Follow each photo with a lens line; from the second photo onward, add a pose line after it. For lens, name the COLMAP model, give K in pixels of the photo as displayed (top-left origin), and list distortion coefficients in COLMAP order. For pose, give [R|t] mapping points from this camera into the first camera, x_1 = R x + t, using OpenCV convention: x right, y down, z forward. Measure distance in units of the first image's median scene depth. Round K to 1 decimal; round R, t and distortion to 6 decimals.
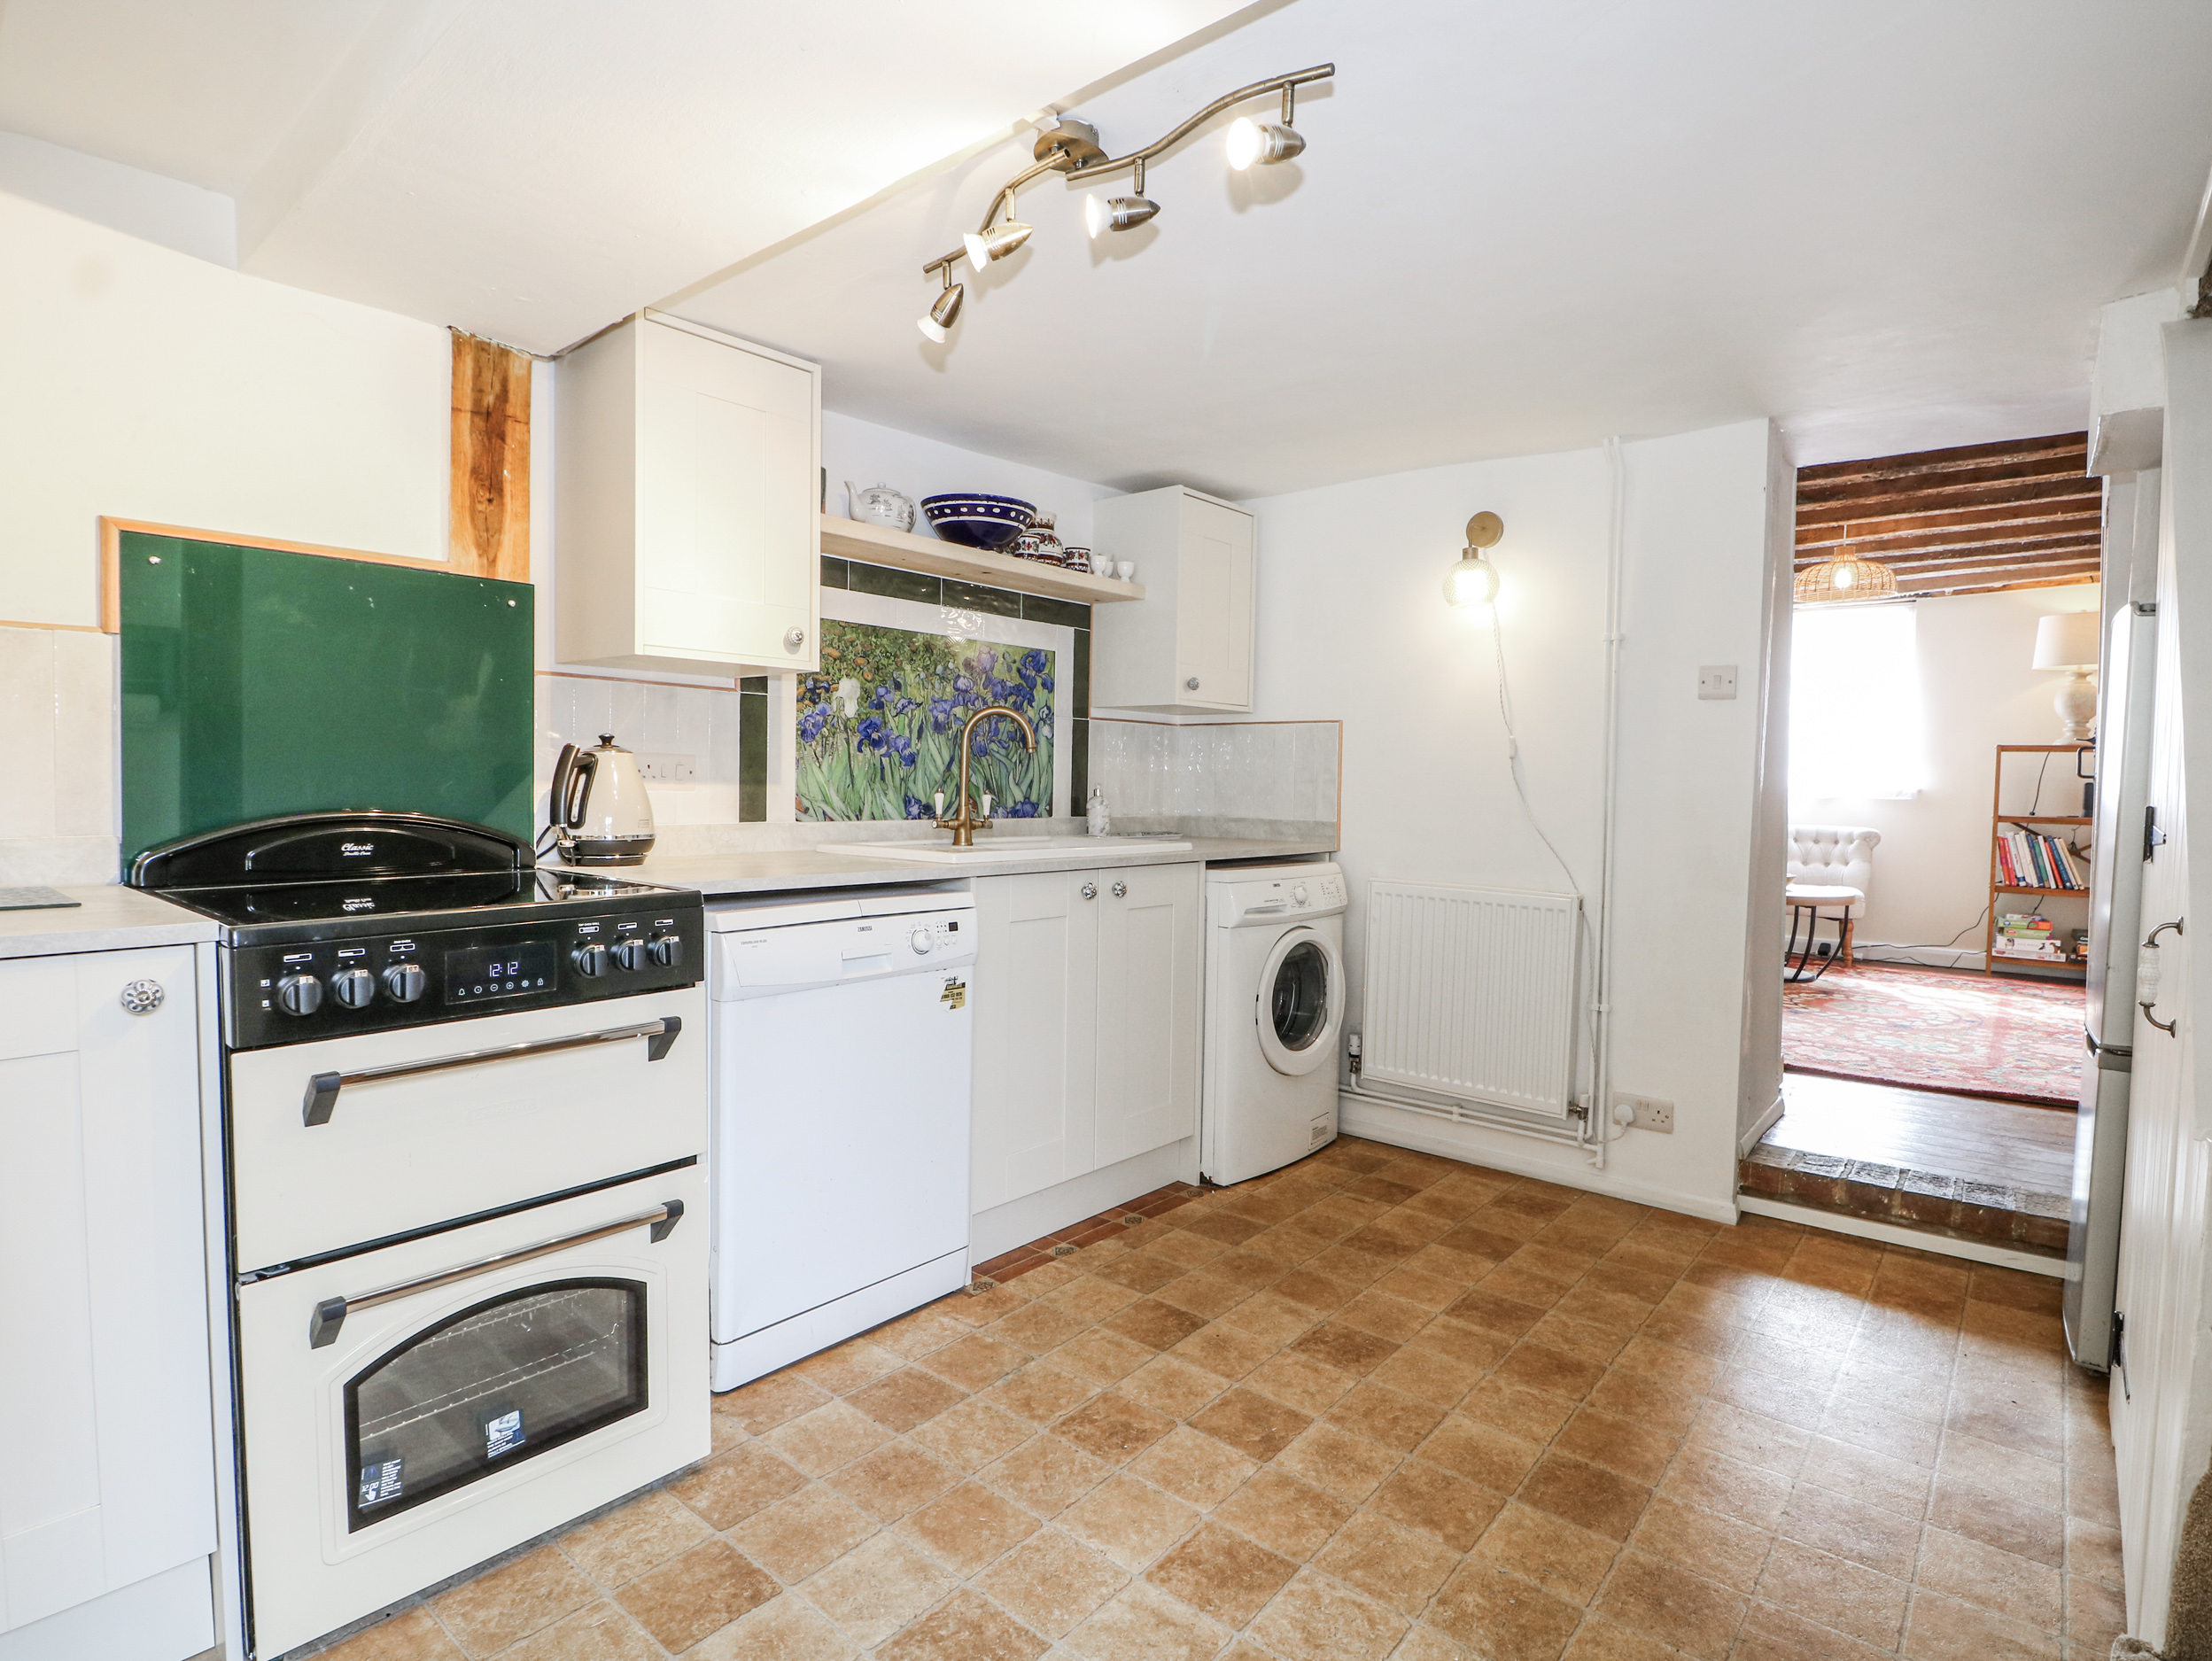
lens RADIAL K [[1155.1, 0, 1114.8], [0, 1155.1, 821.1], [0, 0, 1]] dist [-0.000089, -0.011766]
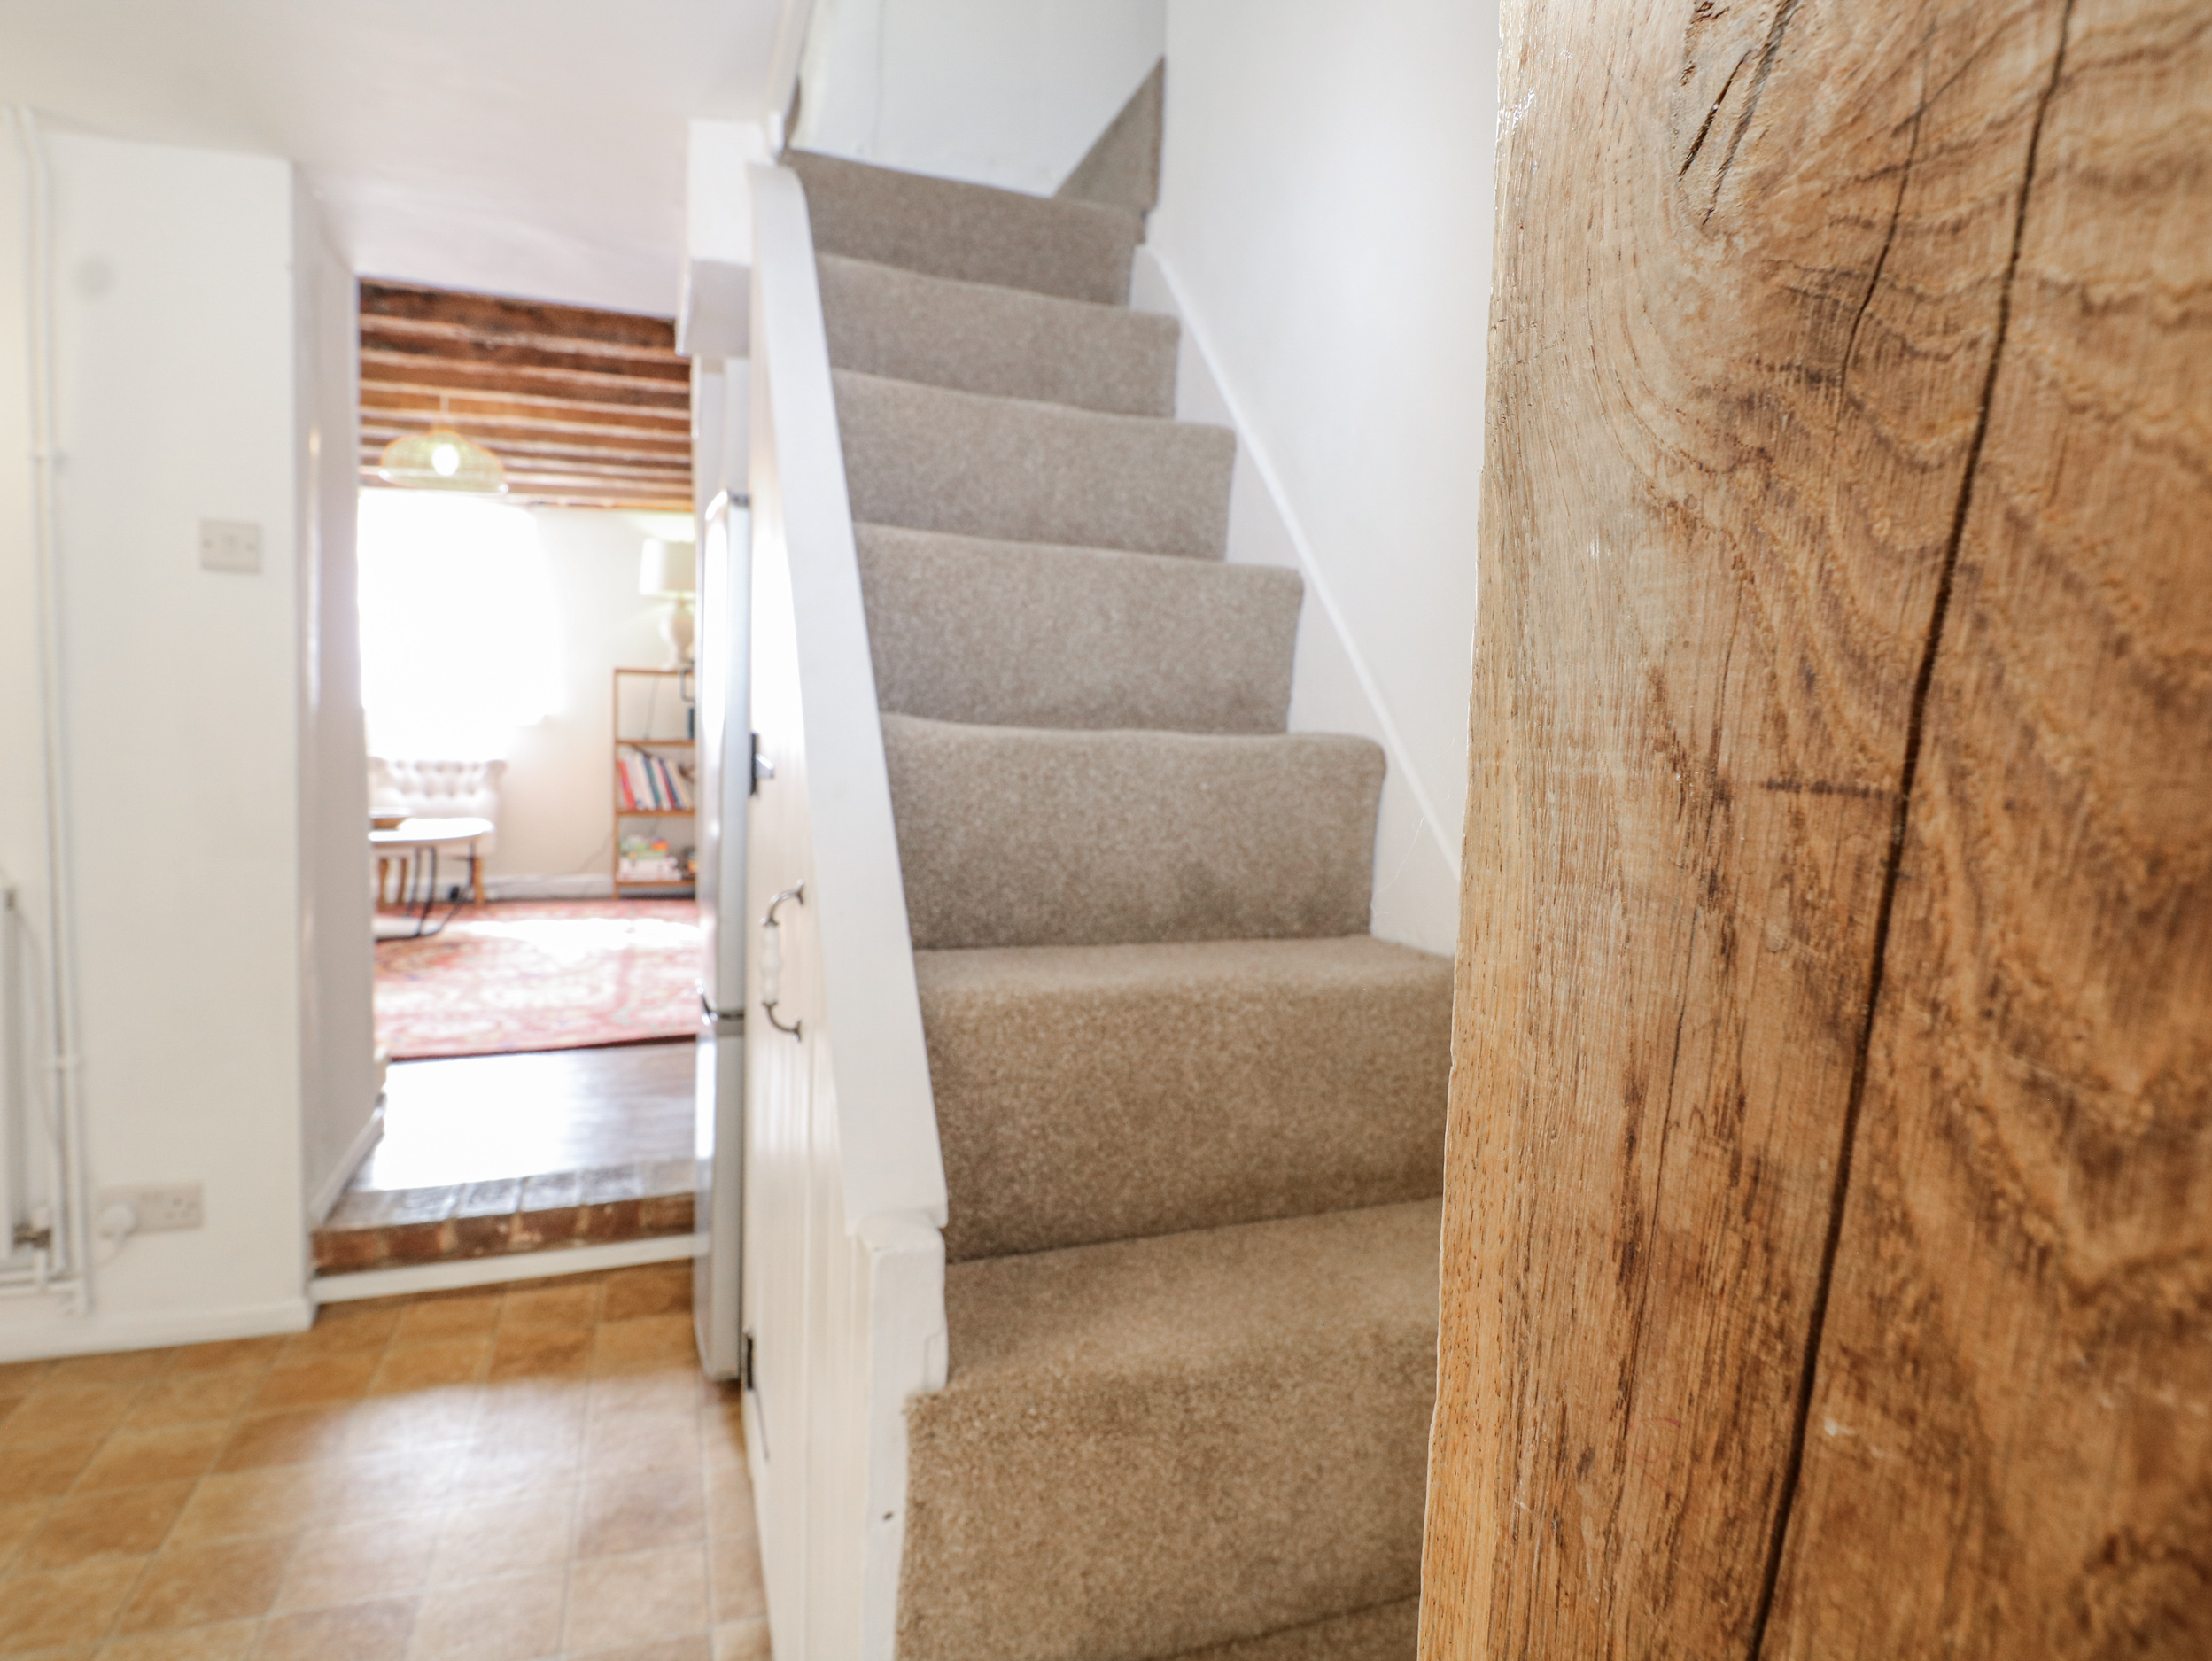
lens RADIAL K [[1189.0, 0, 1108.2], [0, 1189.0, 811.2], [0, 0, 1]] dist [0.001588, -0.013265]
pose [[0.506745, -0.063651, 0.859743, 0.174465], [0.015184, 0.997775, 0.064920, -0.004830], [-0.861962, -0.019844, 0.506584, 0.206212]]
